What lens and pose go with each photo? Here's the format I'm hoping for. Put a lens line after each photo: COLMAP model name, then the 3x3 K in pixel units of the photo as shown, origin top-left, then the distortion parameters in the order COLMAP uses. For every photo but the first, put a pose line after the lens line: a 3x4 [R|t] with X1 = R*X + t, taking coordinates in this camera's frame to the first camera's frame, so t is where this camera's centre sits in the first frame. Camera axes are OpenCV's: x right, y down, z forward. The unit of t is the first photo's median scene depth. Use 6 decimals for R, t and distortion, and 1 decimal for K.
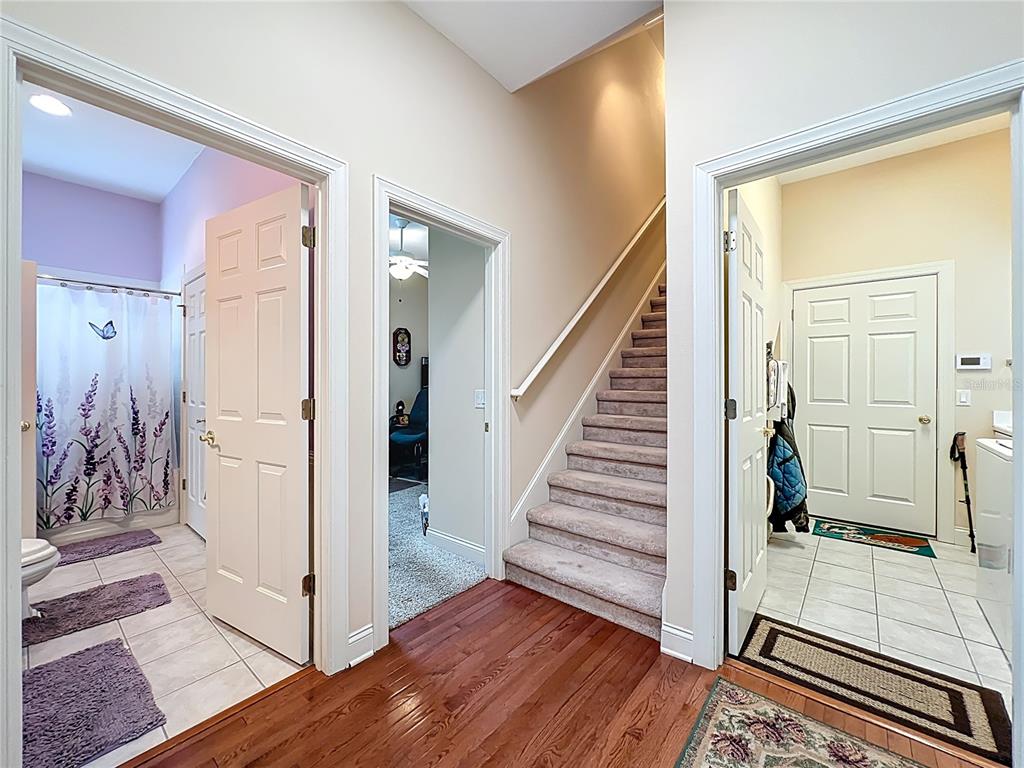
lens RADIAL K [[419.6, 0, 504.9], [0, 419.6, 386.5], [0, 0, 1]] dist [-0.004302, -0.000422]
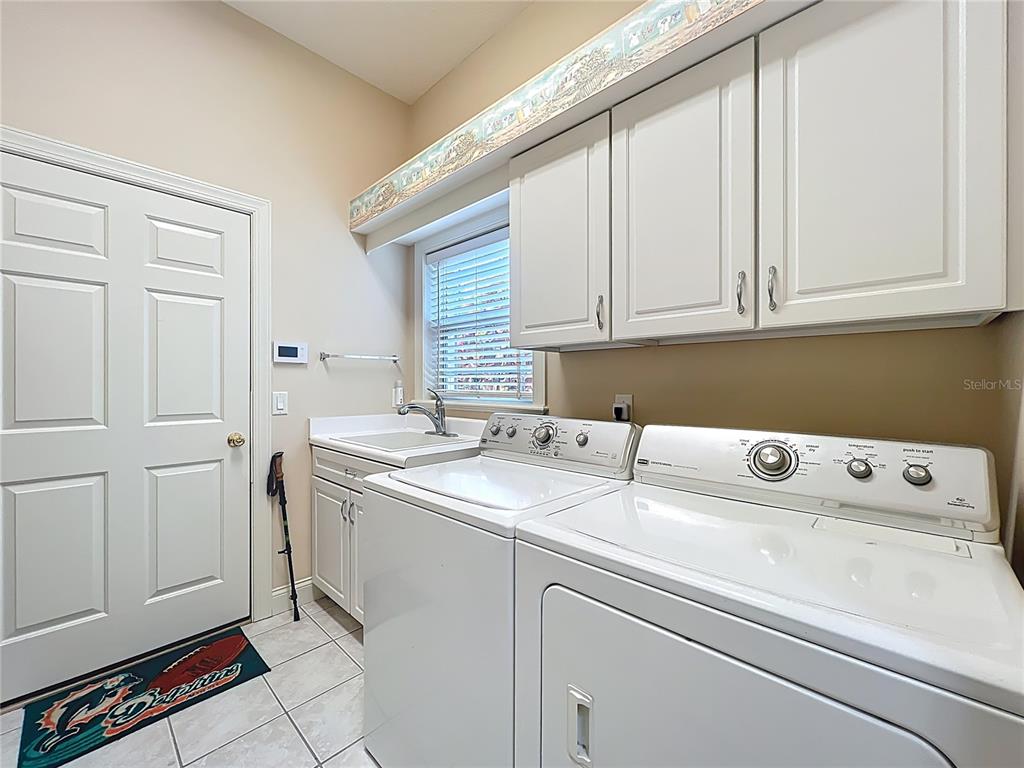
lens RADIAL K [[419.6, 0, 509.6], [0, 419.6, 383.0], [0, 0, 1]] dist [-0.004302, -0.000422]
pose [[0.060522, -0.004340, 0.998157, 0.412678], [0.000624, 0.999991, 0.004310, -0.009413], [-0.998167, 0.000362, 0.060524, 0.564487]]
